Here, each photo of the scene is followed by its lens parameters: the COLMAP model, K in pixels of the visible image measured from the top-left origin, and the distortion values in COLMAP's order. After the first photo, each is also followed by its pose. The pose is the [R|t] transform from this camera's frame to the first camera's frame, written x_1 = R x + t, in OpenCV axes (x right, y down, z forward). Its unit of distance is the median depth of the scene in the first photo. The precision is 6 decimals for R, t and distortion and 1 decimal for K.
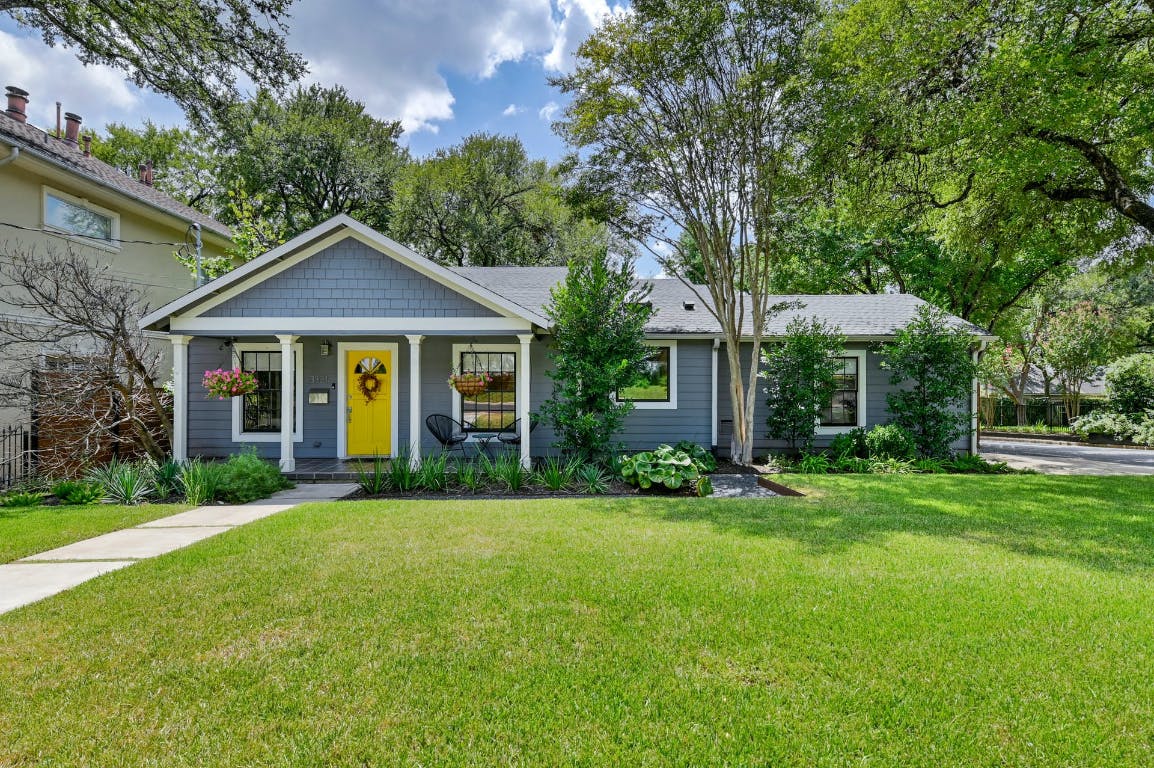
lens RADIAL K [[465.4, 0, 578.1], [0, 465.4, 387.9], [0, 0, 1]] dist [0.000331, -0.000055]
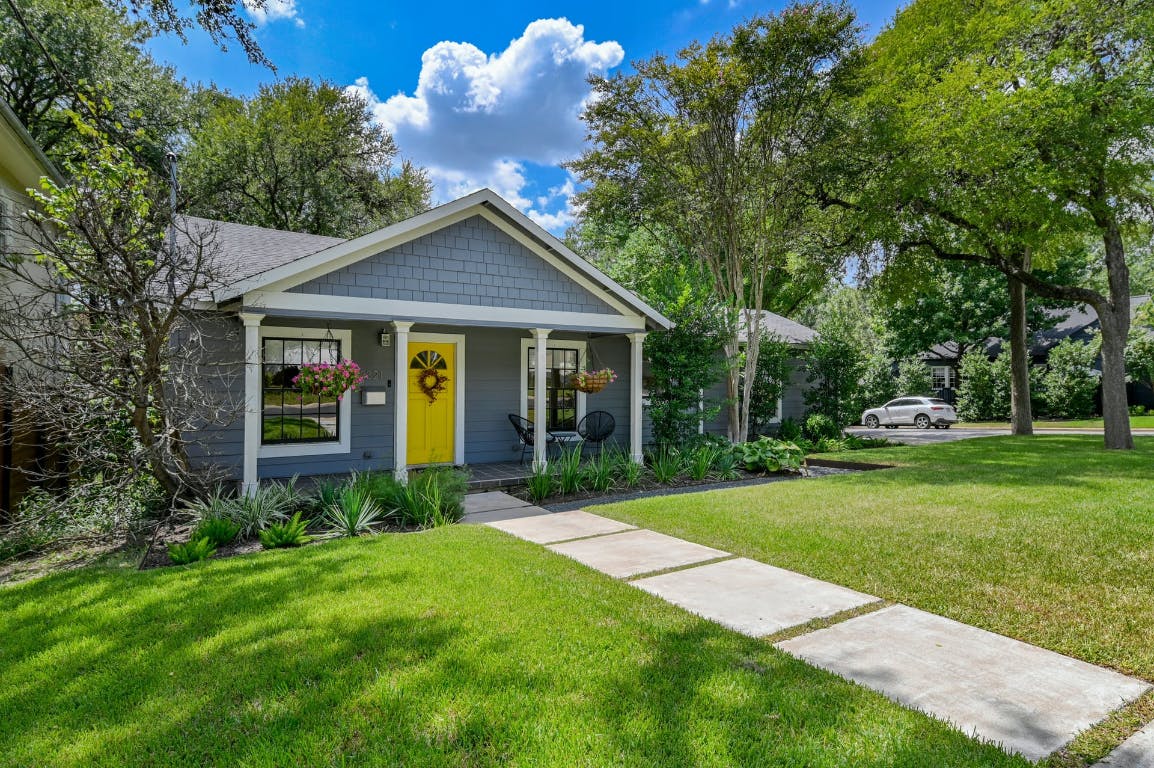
lens RADIAL K [[493.4, 0, 576.9], [0, 493.4, 381.0], [0, 0, 1]] dist [-0.000635, 0.000003]
pose [[0.906893, 0.003252, 0.421349, -0.695808], [0.000020, 0.999970, -0.007761, -0.001164], [-0.421361, 0.007046, 0.906866, 0.070676]]
